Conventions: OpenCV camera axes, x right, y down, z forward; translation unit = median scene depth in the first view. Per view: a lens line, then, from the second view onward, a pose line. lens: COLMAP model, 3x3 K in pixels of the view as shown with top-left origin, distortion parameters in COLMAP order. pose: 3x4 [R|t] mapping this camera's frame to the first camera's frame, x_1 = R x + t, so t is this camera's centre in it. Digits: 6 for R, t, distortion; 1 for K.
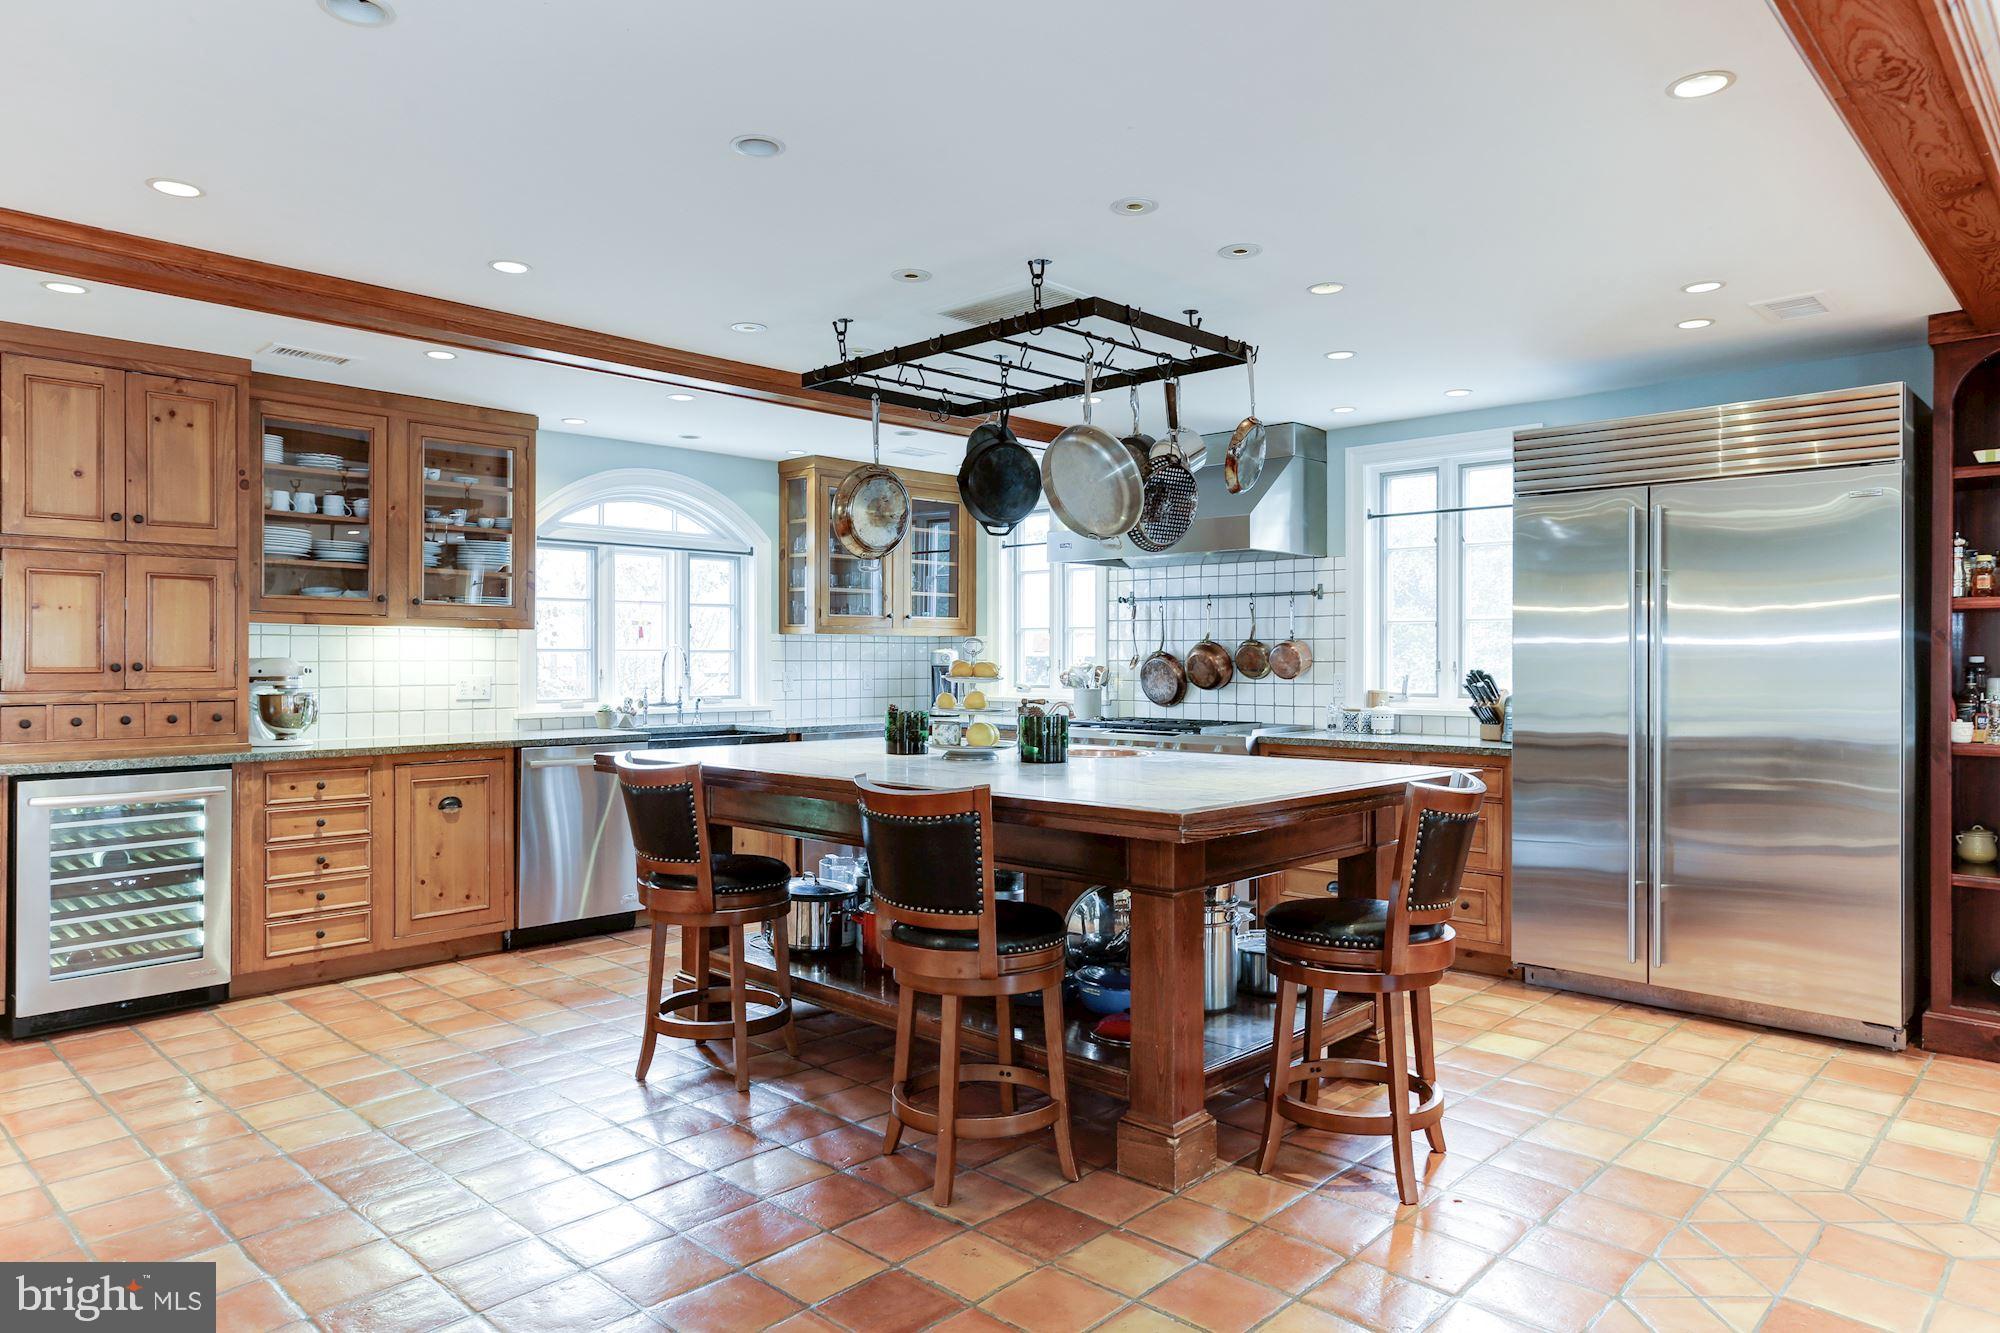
lens RADIAL K [[1247.4, 0, 1000.0], [0, 1247.4, 666.5], [0, 0, 1]] dist [0.003869, 0.001124]
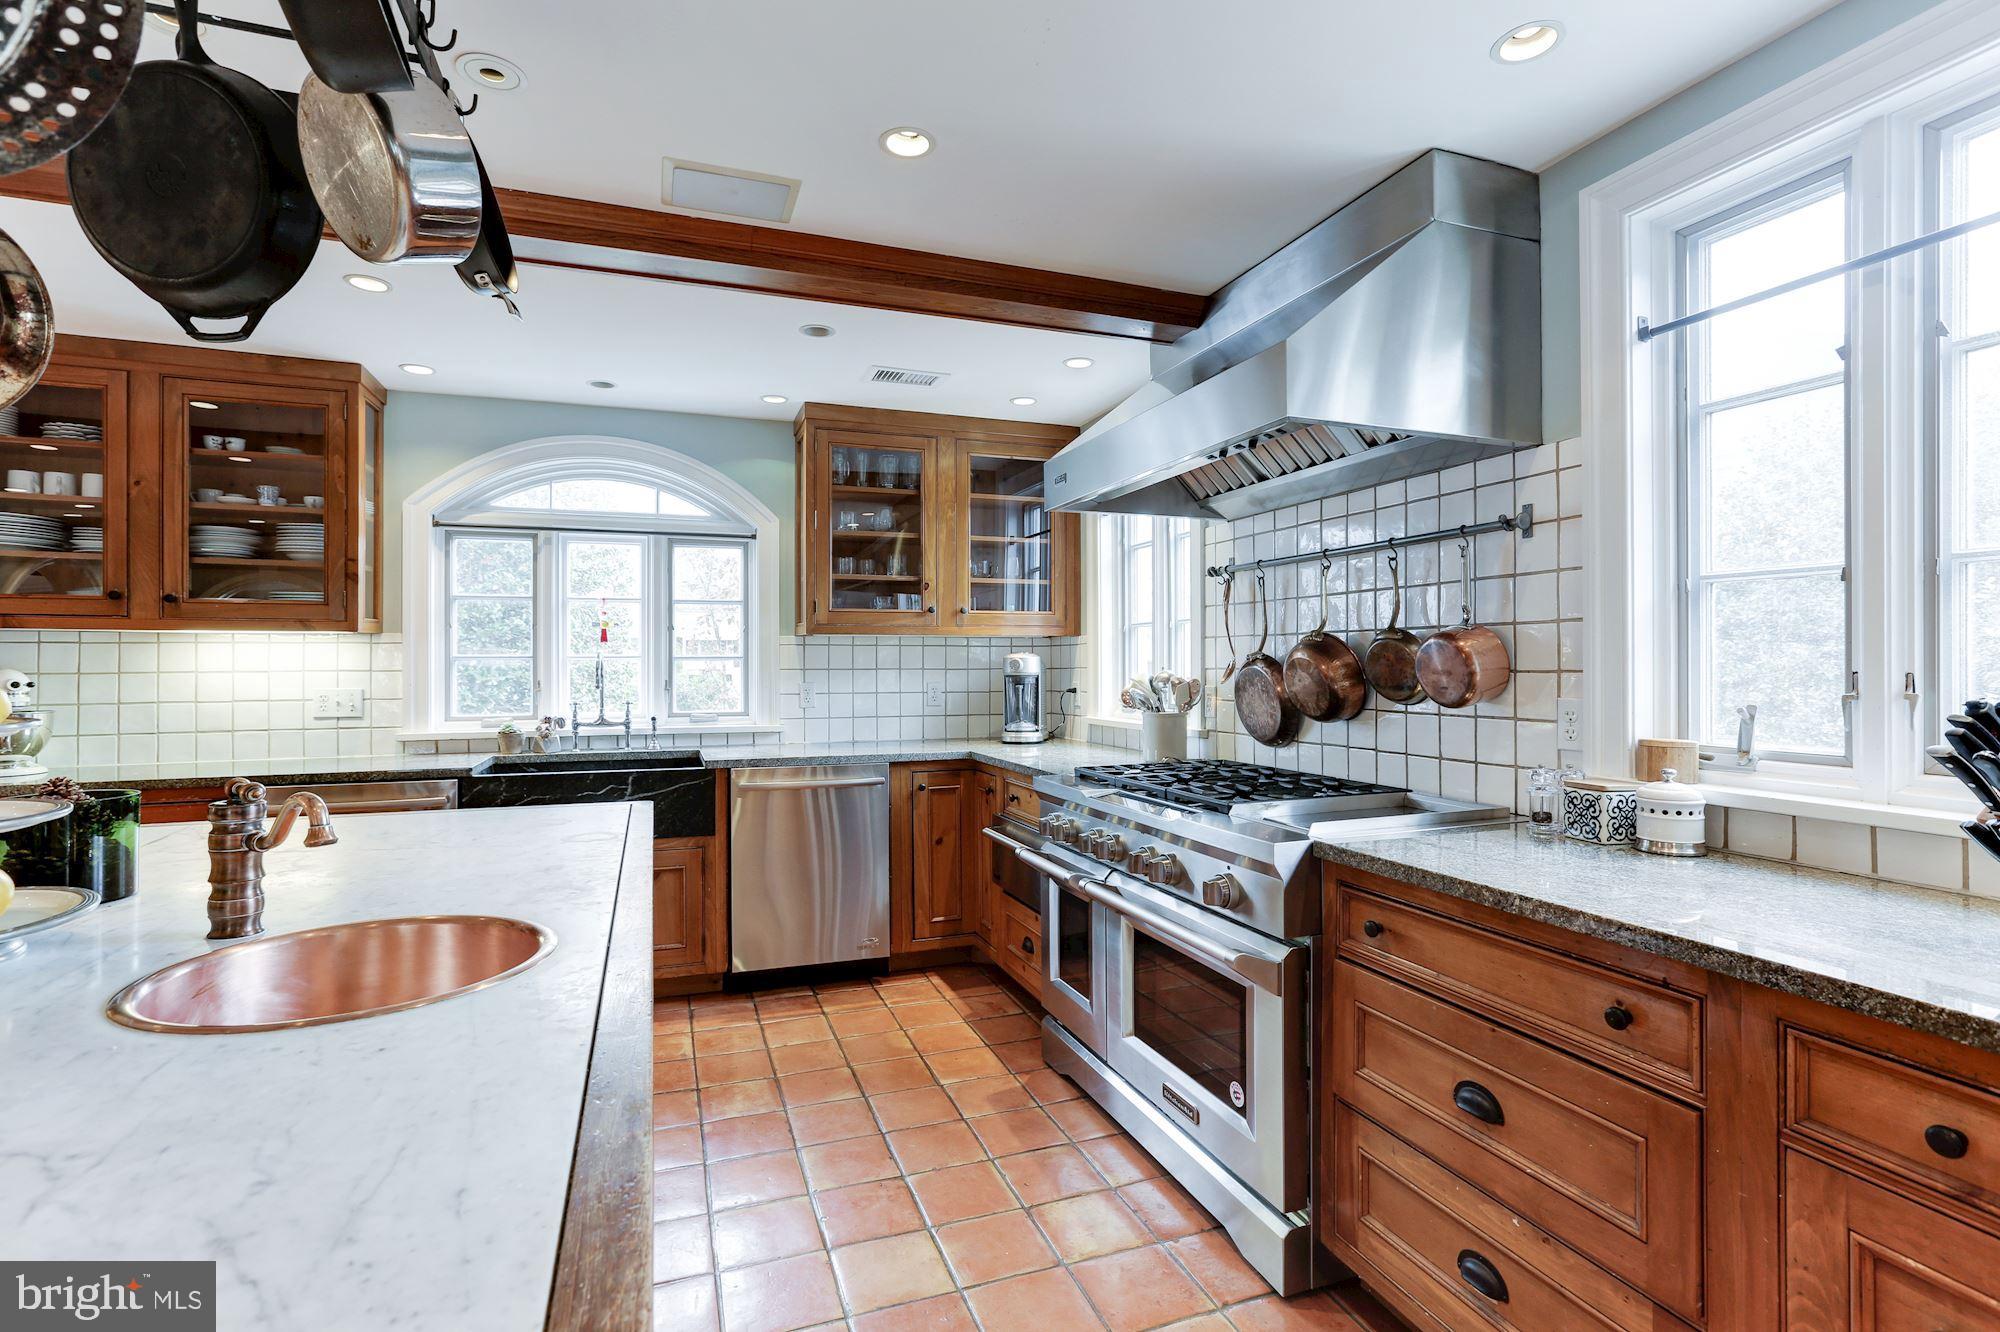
lens RADIAL K [[924.8, 0, 990.5], [0, 924.8, 657.0], [0, 0, 1]] dist [-0.026264, 0.021162]
pose [[0.892844, -0.007282, -0.450307, 0.232186], [0.000943, 0.999897, -0.014300, -0.004485], [0.450365, 0.012343, 0.892759, 0.605614]]
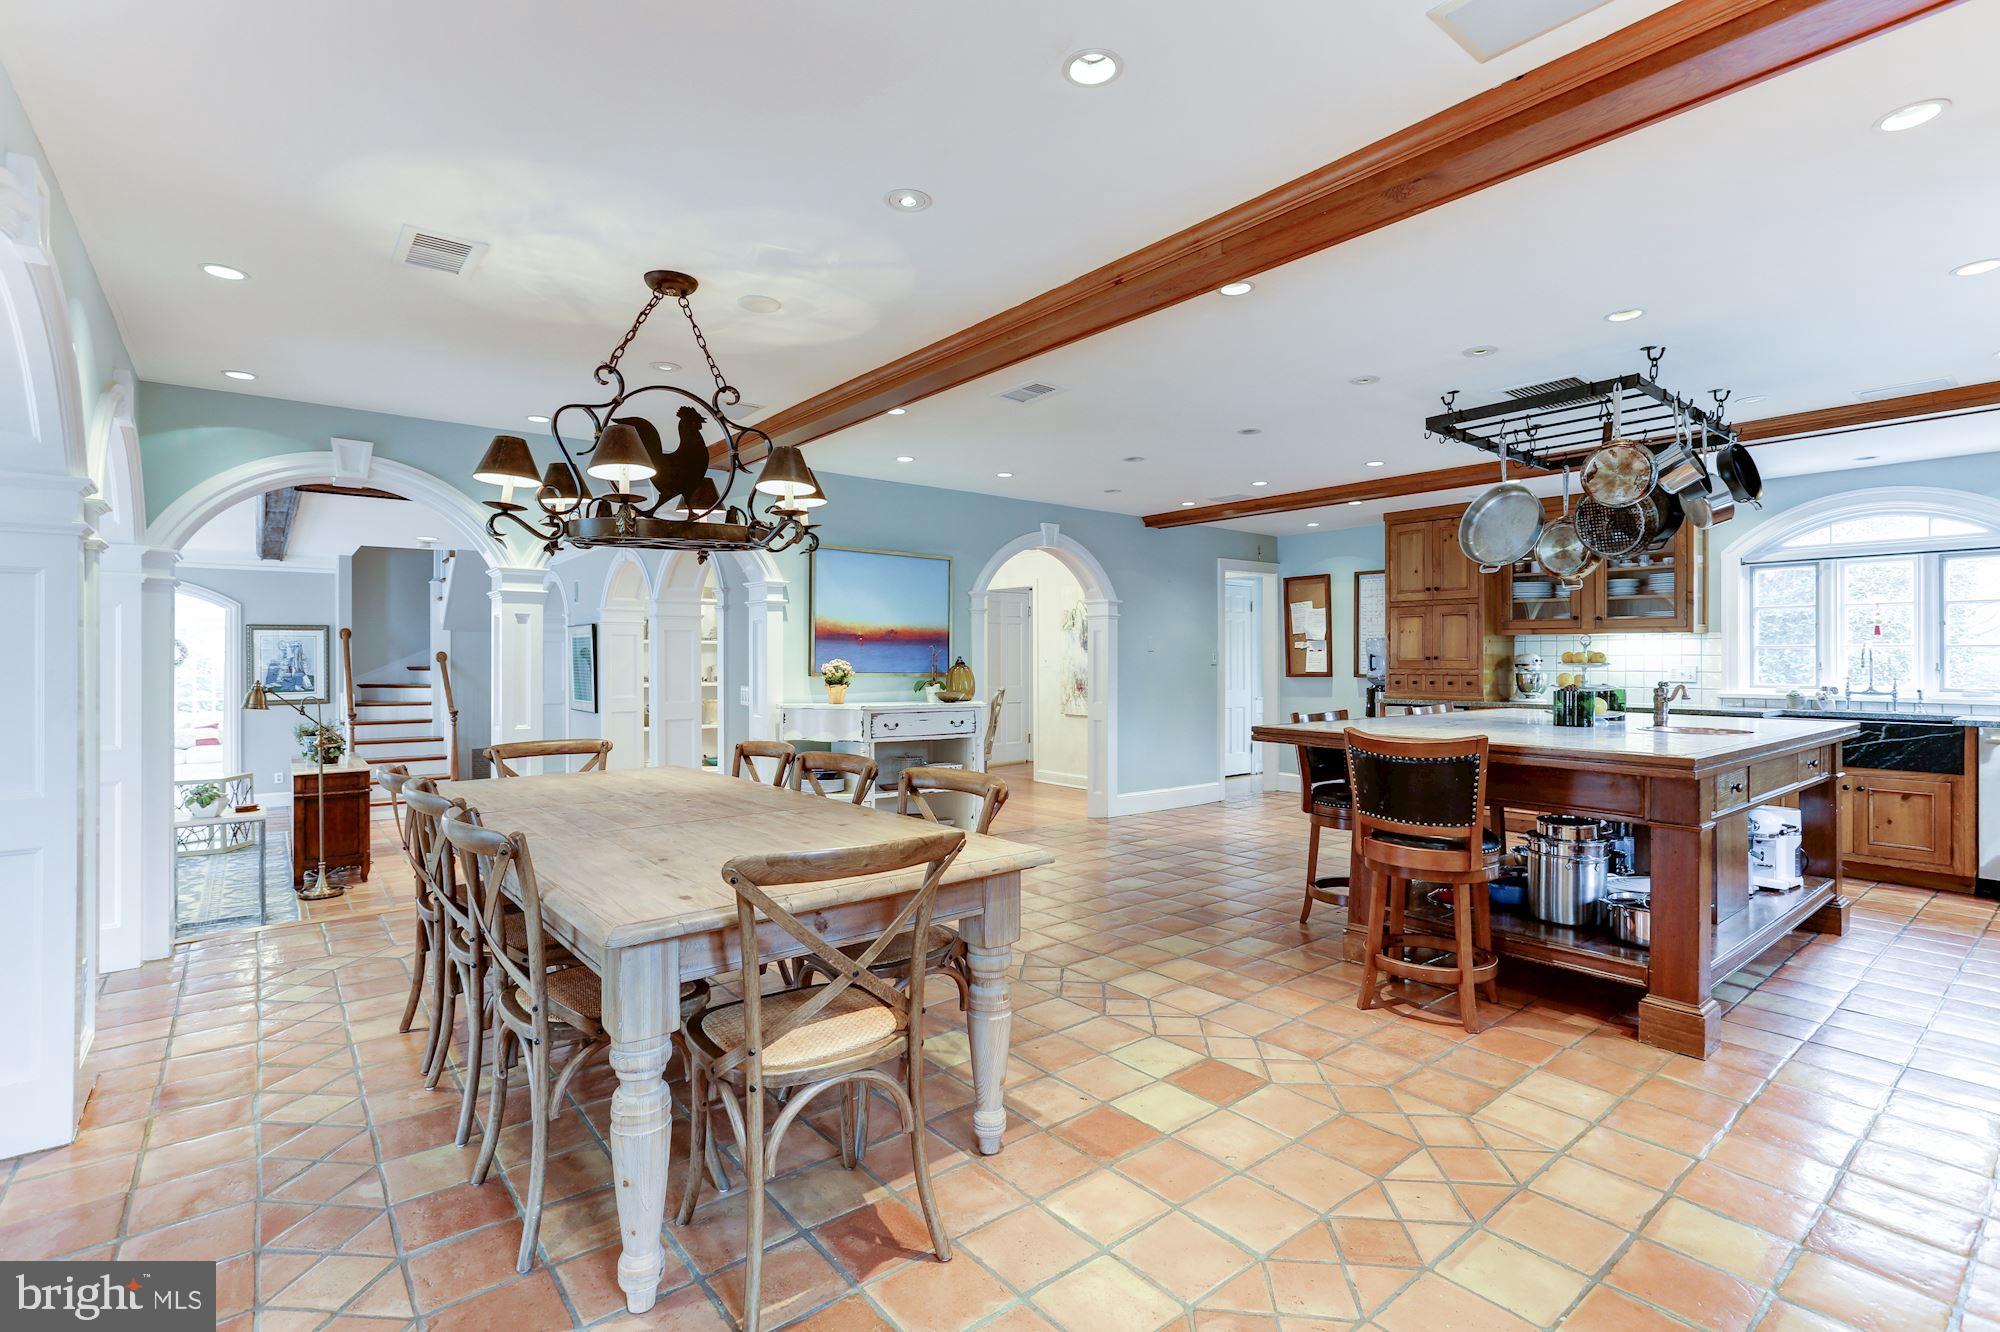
lens RADIAL K [[944.9, 0, 996.4], [0, 944.9, 656.8], [0, 0, 1]] dist [-0.037108, 0.022146]
pose [[-0.143573, -0.003719, -0.989633, 0.716139], [-0.009344, 0.999953, -0.002402, 0.006804], [0.989596, 0.008903, -0.143601, 0.343825]]
